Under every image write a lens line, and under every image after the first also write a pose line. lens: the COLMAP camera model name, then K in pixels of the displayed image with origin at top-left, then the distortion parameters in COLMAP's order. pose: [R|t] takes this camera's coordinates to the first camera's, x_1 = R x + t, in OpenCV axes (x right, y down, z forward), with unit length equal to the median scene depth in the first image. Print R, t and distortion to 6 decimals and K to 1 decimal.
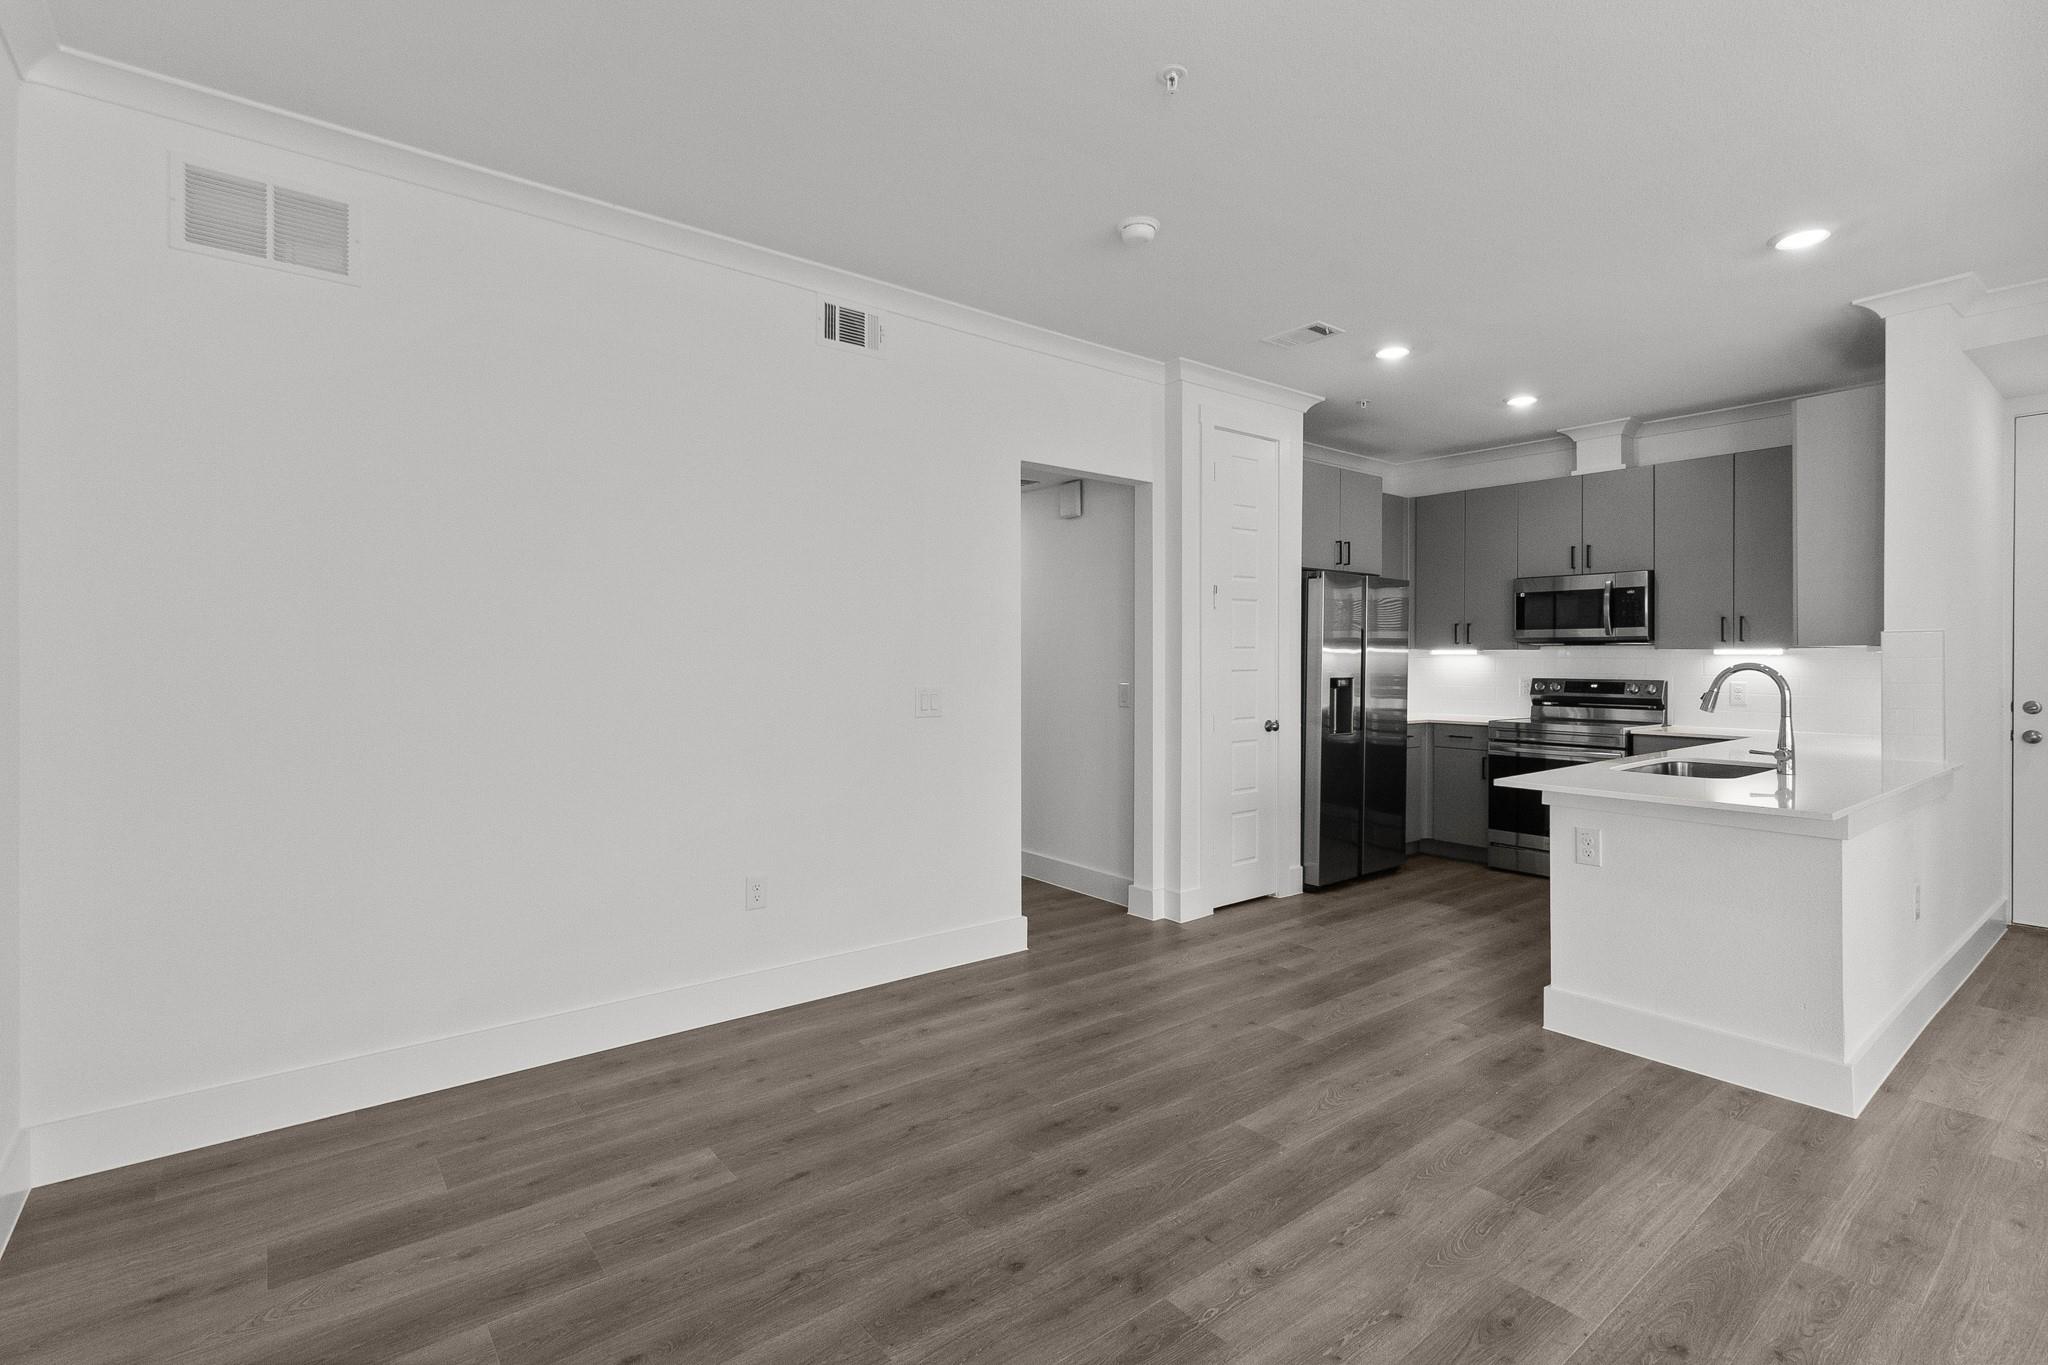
lens RADIAL K [[949.7, 0, 1032.6], [0, 949.7, 657.6], [0, 0, 1]] dist [0.001909, 0.000669]
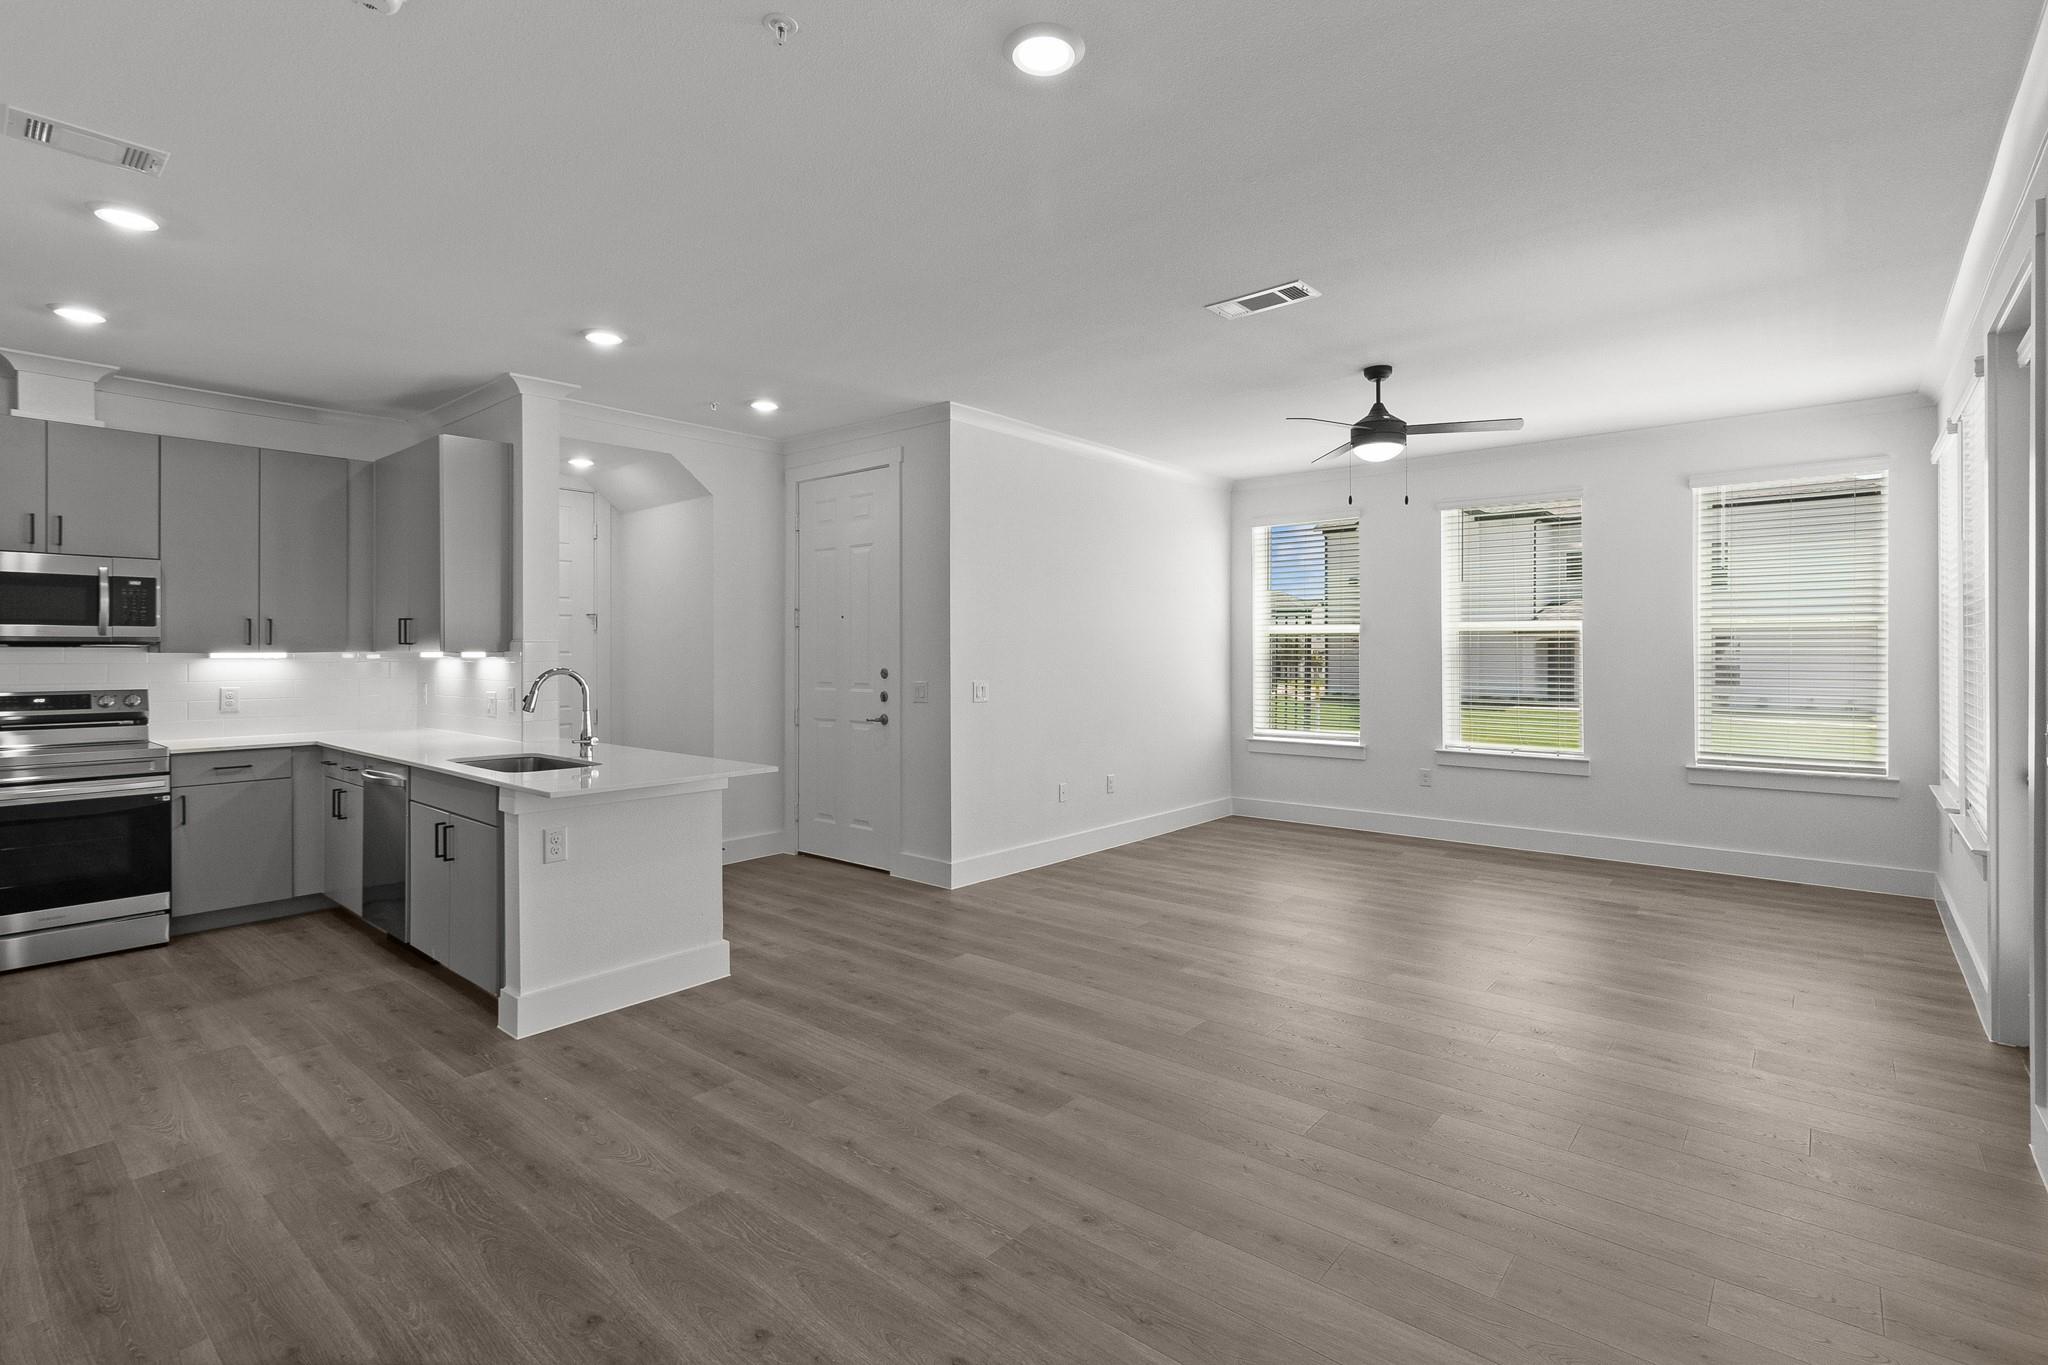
lens RADIAL K [[951.4, 0, 1035.2], [0, 951.4, 646.6], [0, 0, 1]] dist [0.001013, -0.000233]
pose [[-0.195533, 0.002497, 0.980694, -0.613968], [0.002508, 0.999995, -0.002046, -0.019683], [-0.980694, 0.002060, -0.195538, 0.746052]]
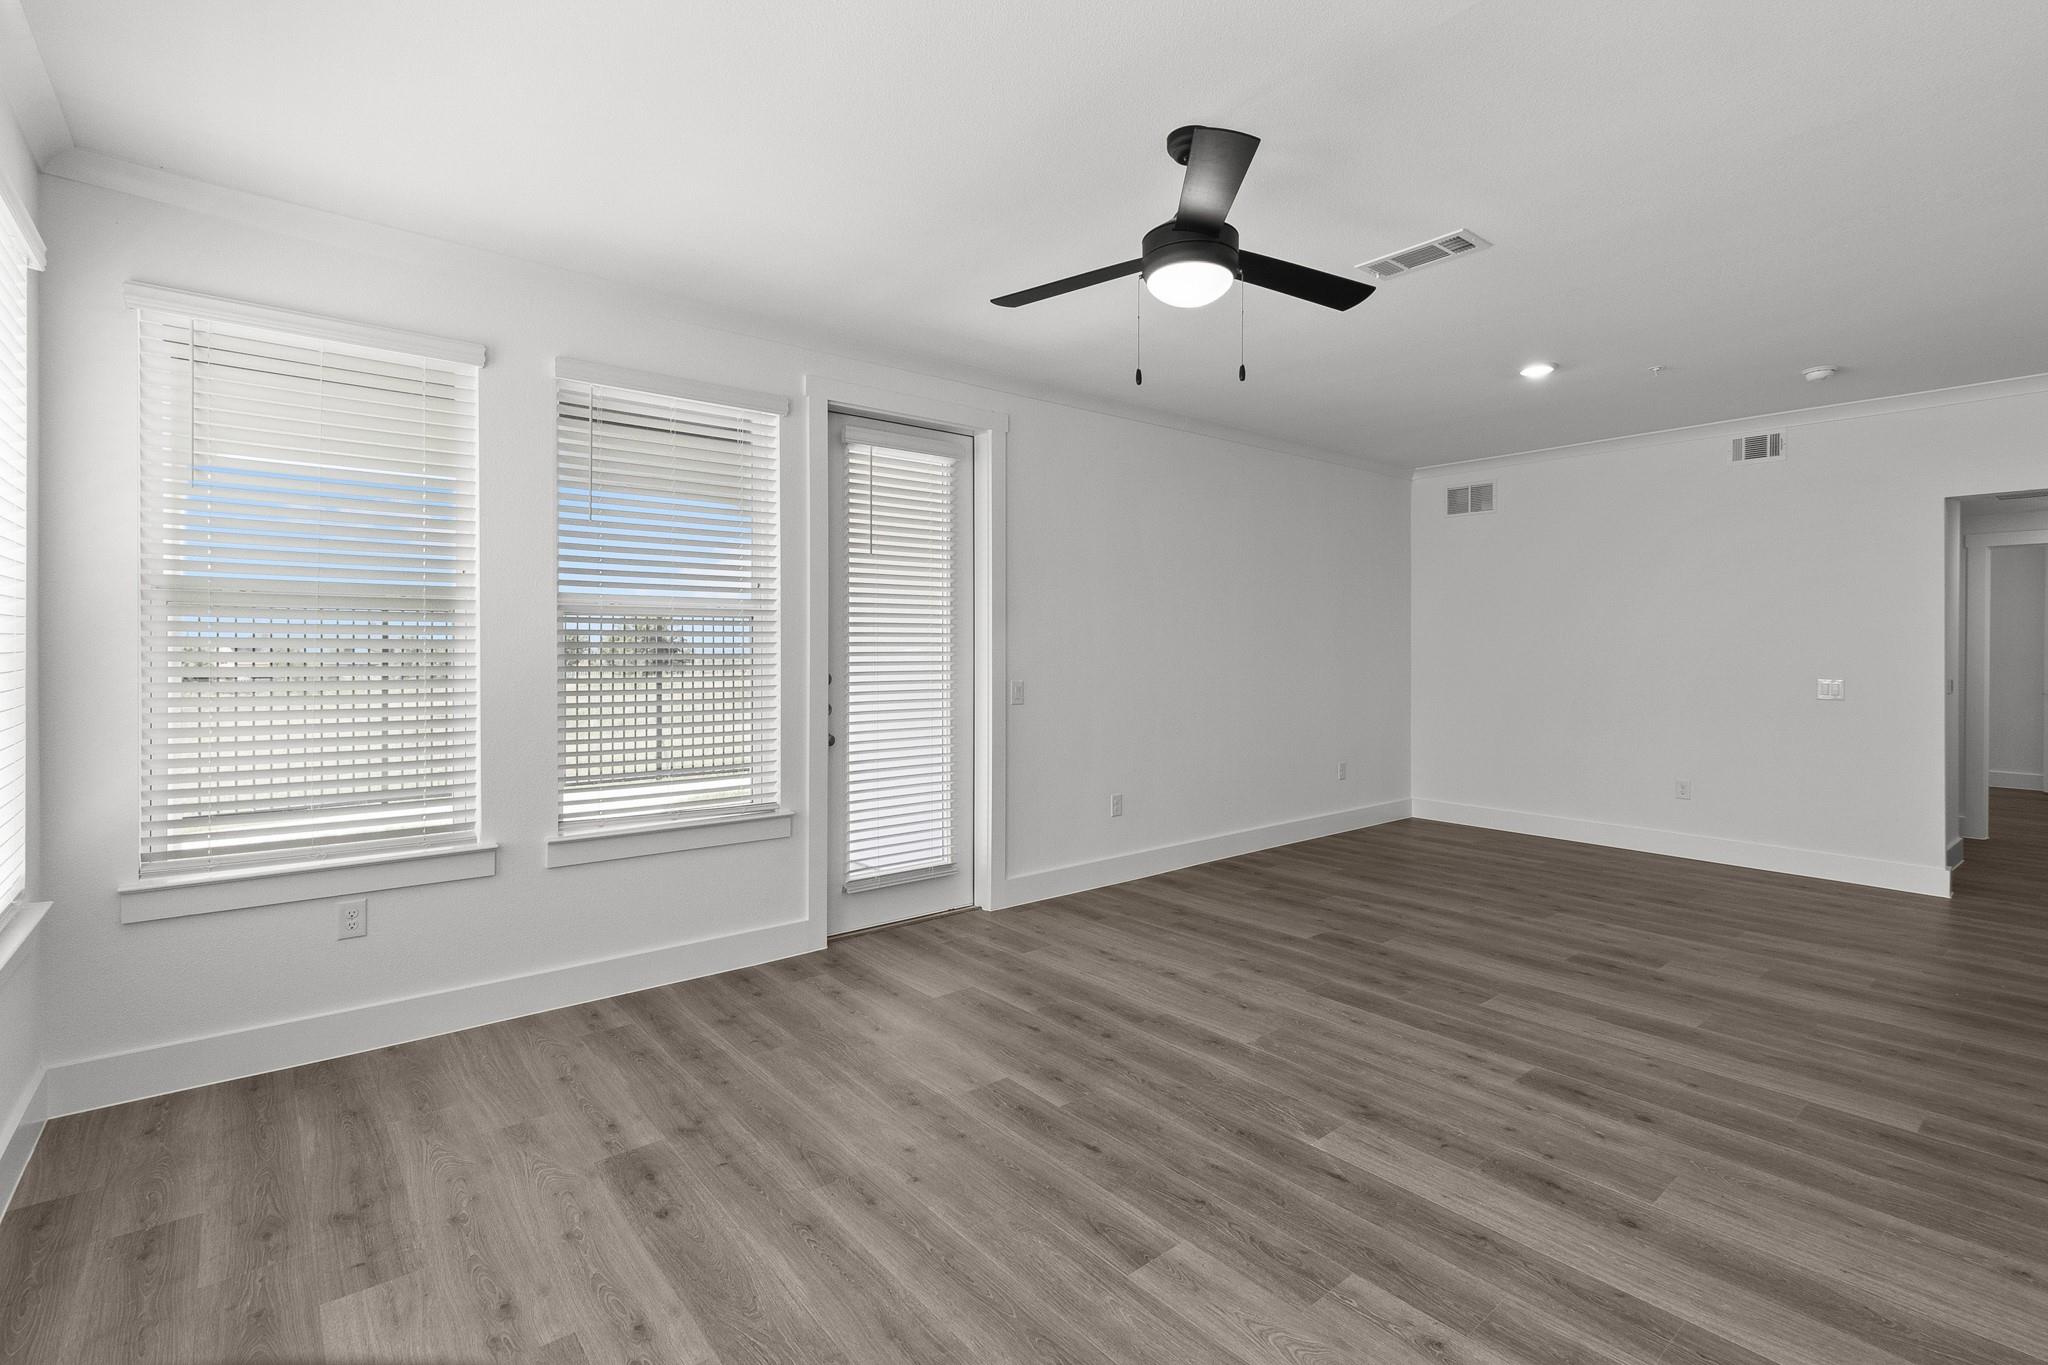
lens RADIAL K [[940.5, 0, 1034.0], [0, 940.5, 651.8], [0, 0, 1]] dist [0.001064, -0.000105]
pose [[0.015025, 0.001683, -0.999886, 1.675715], [-0.003931, 0.999991, 0.001624, -0.008158], [0.999879, 0.003906, 0.015031, -0.272324]]
